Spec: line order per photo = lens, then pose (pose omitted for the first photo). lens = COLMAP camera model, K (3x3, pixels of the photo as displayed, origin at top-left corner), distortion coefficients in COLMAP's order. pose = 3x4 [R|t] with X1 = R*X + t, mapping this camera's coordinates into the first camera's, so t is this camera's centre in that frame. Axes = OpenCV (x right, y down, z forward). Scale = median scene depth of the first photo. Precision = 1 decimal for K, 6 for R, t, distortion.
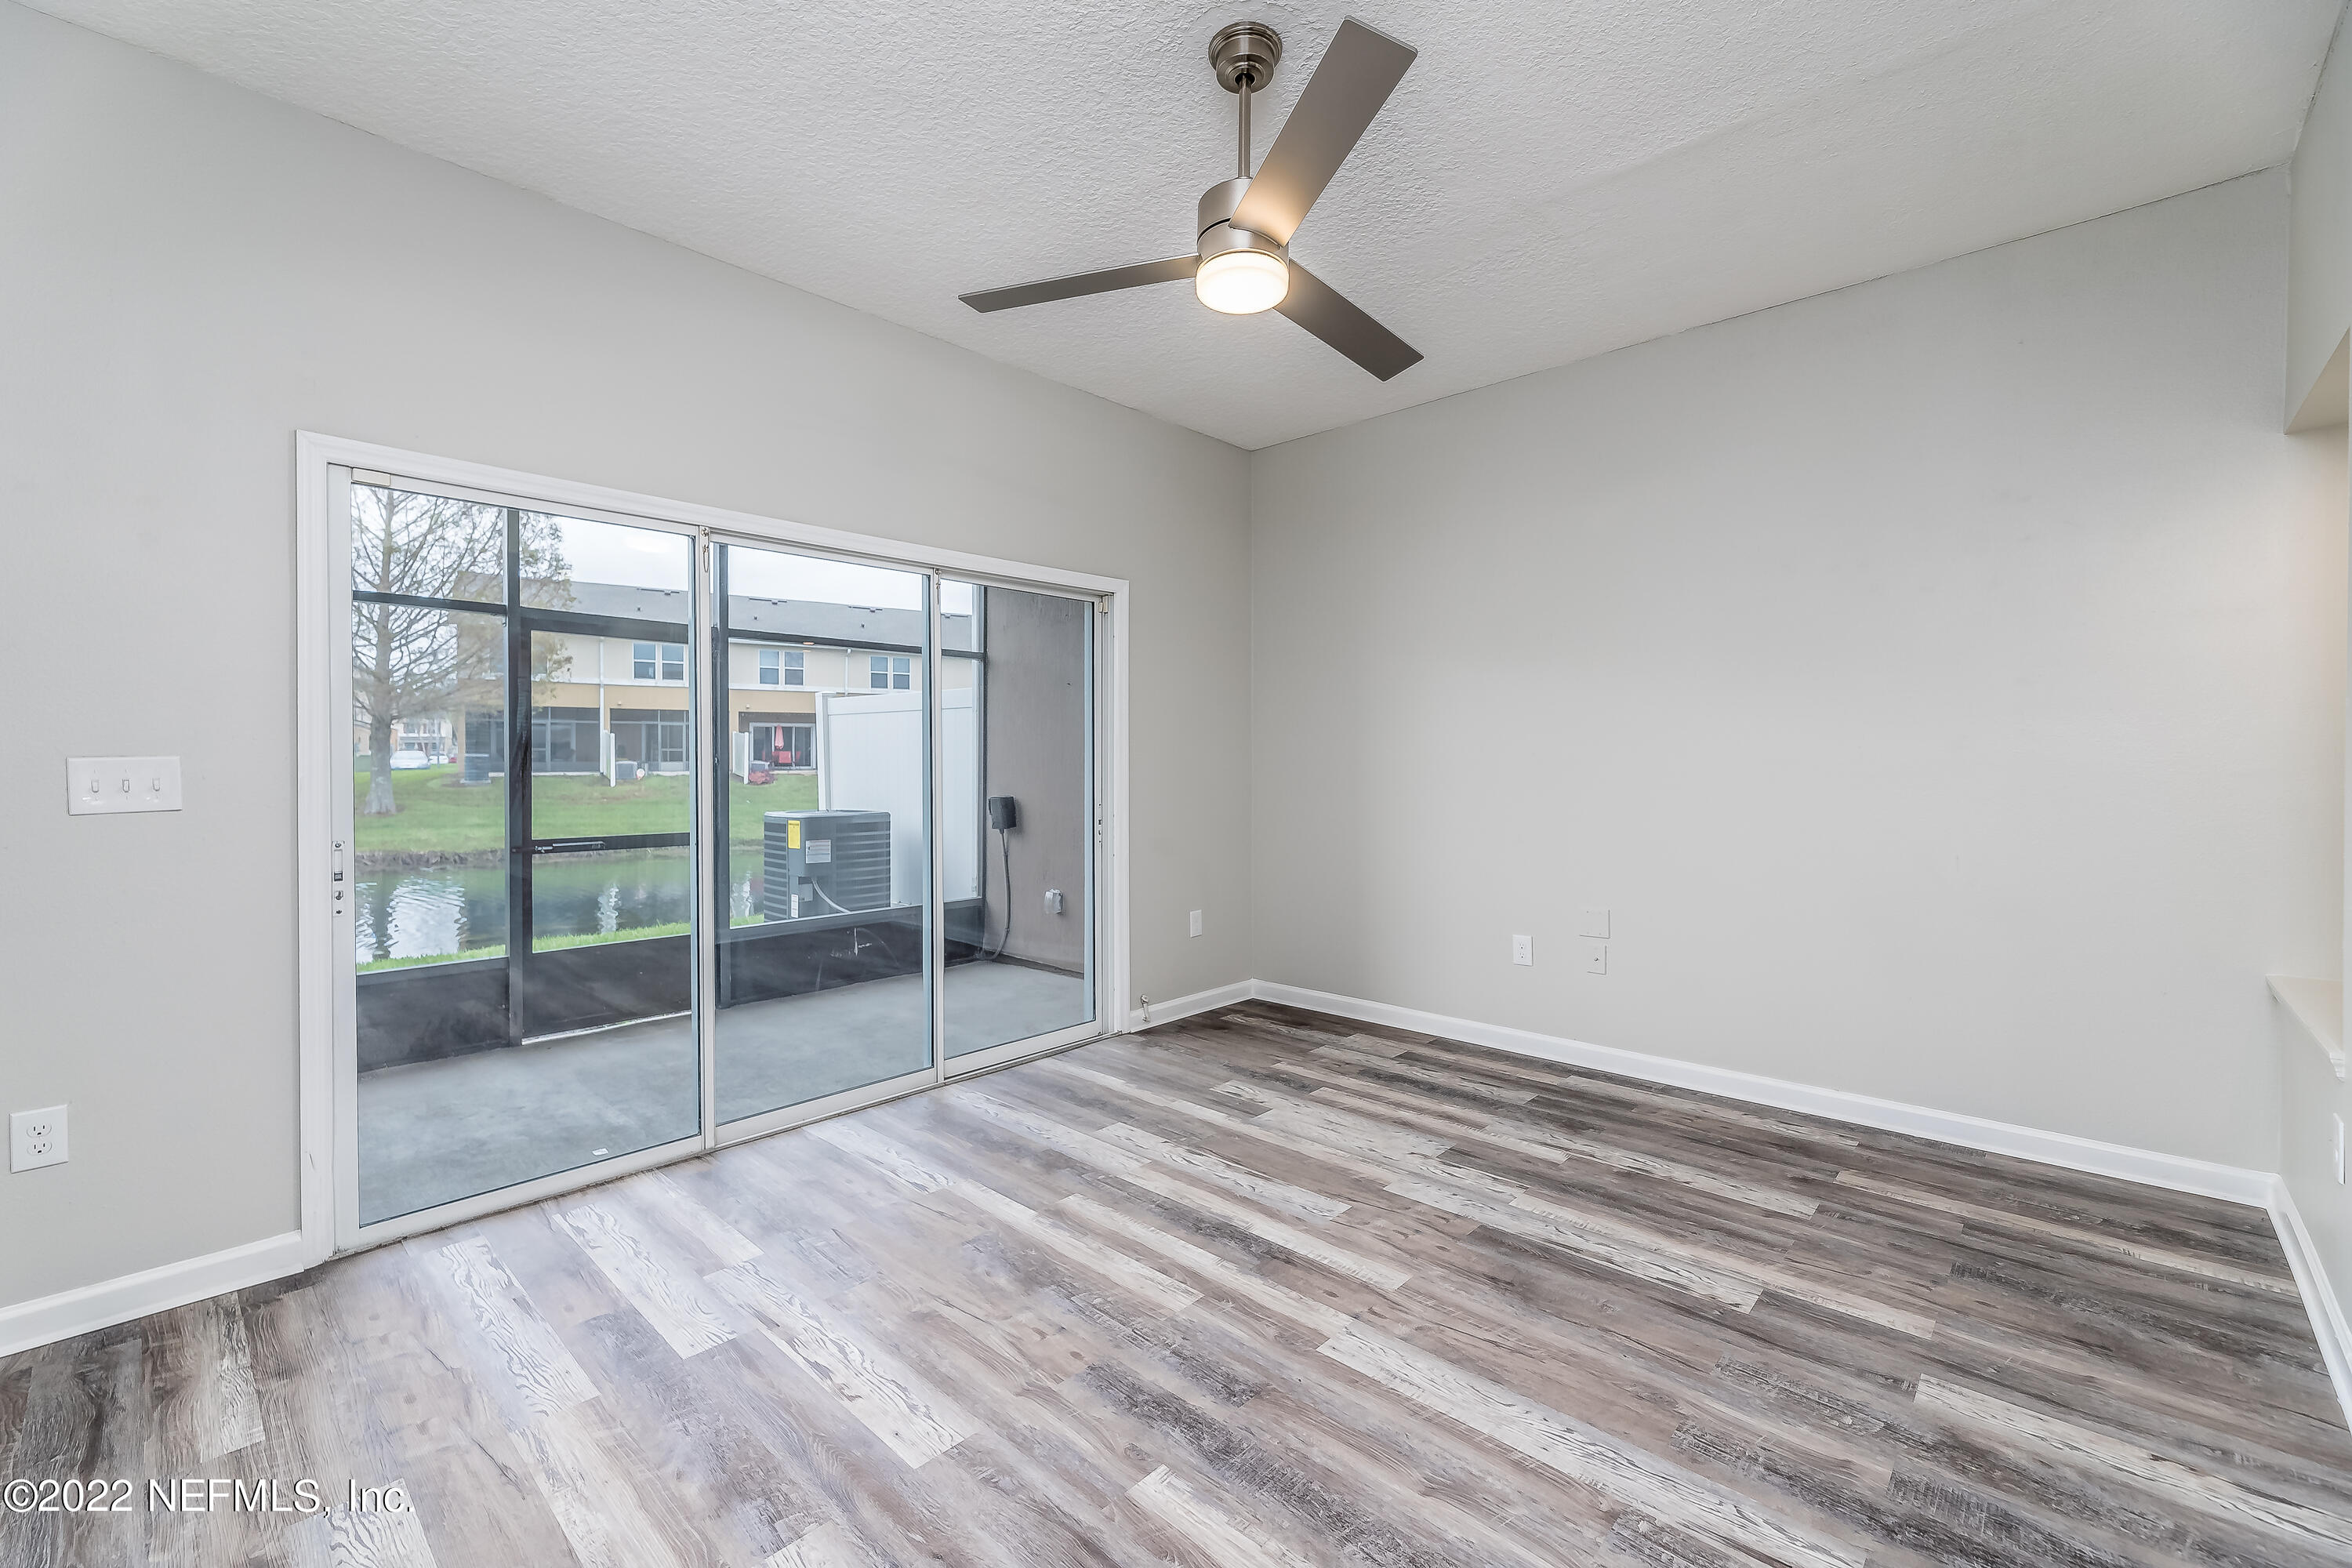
lens RADIAL K [[972.6, 0, 1181.9], [0, 972.6, 771.8], [0, 0, 1]] dist [0.000169, -0.000237]
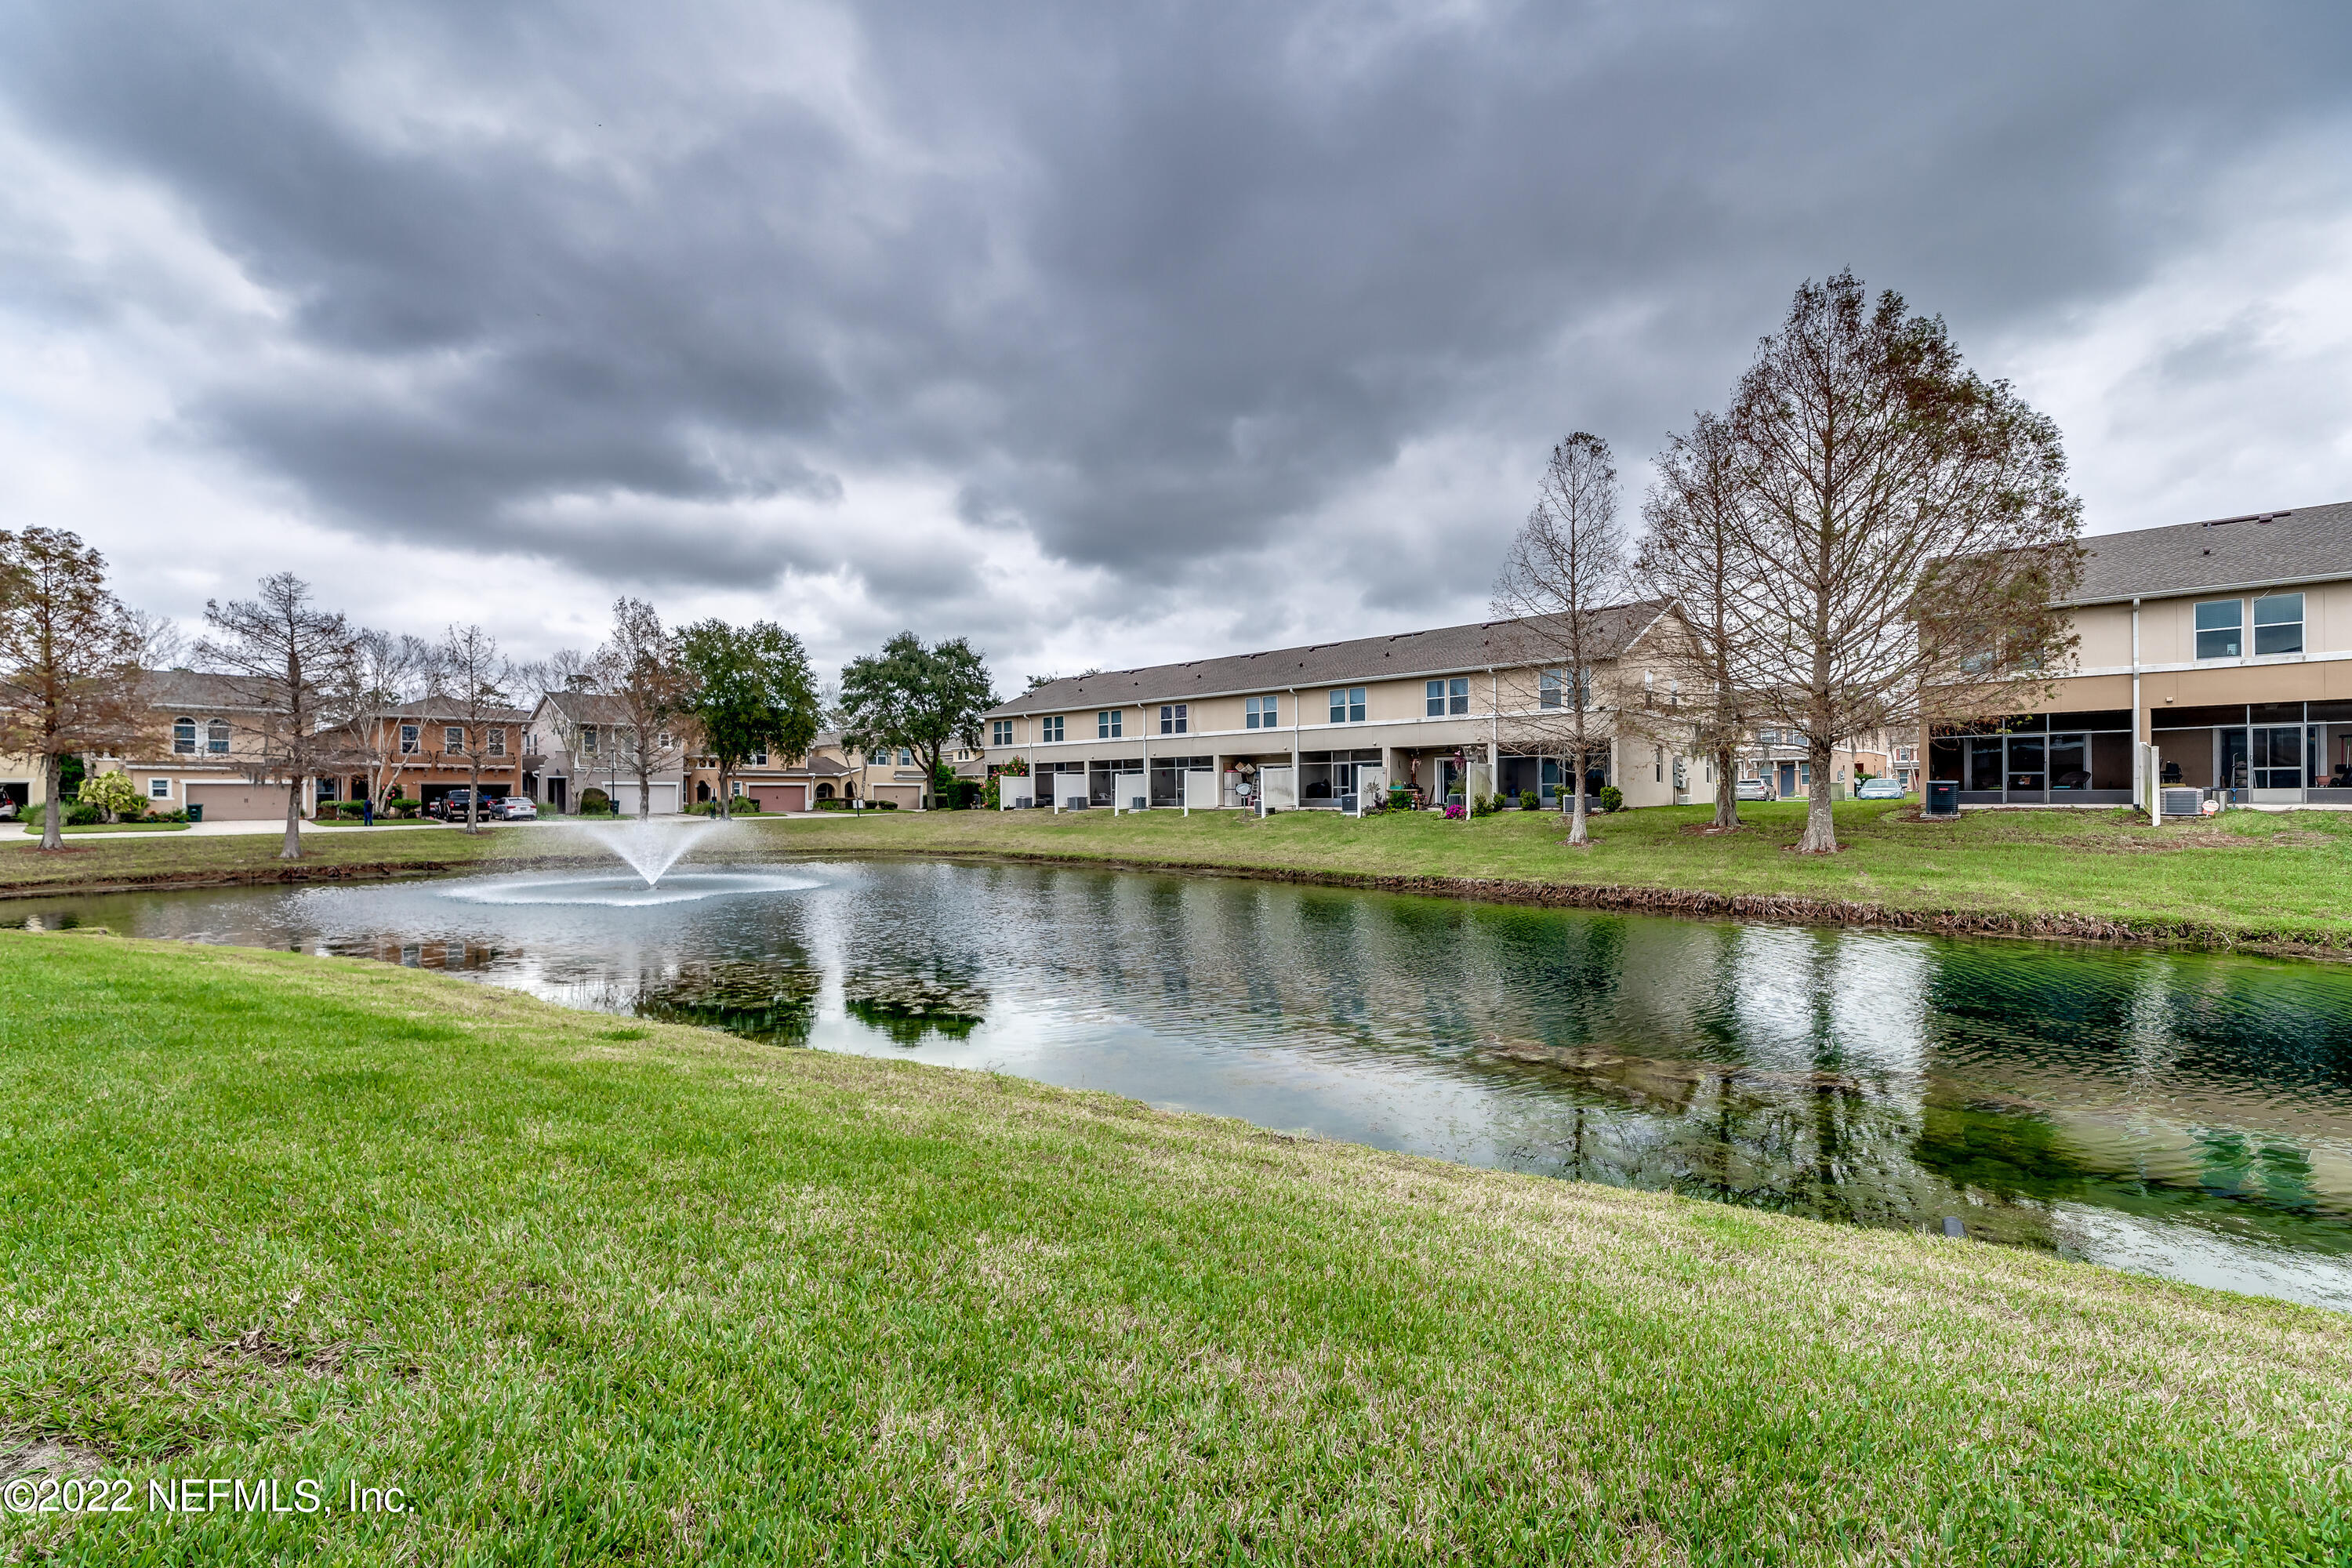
lens RADIAL K [[968.9, 0, 1162.3], [0, 968.9, 788.0], [0, 0, 1]] dist [0.001229, 0.000034]
pose [[0.235245, -0.009025, -0.971894, -0.103324], [-0.002944, 0.999946, -0.009998, -0.002219], [0.971932, 0.005213, 0.235206, 0.188384]]
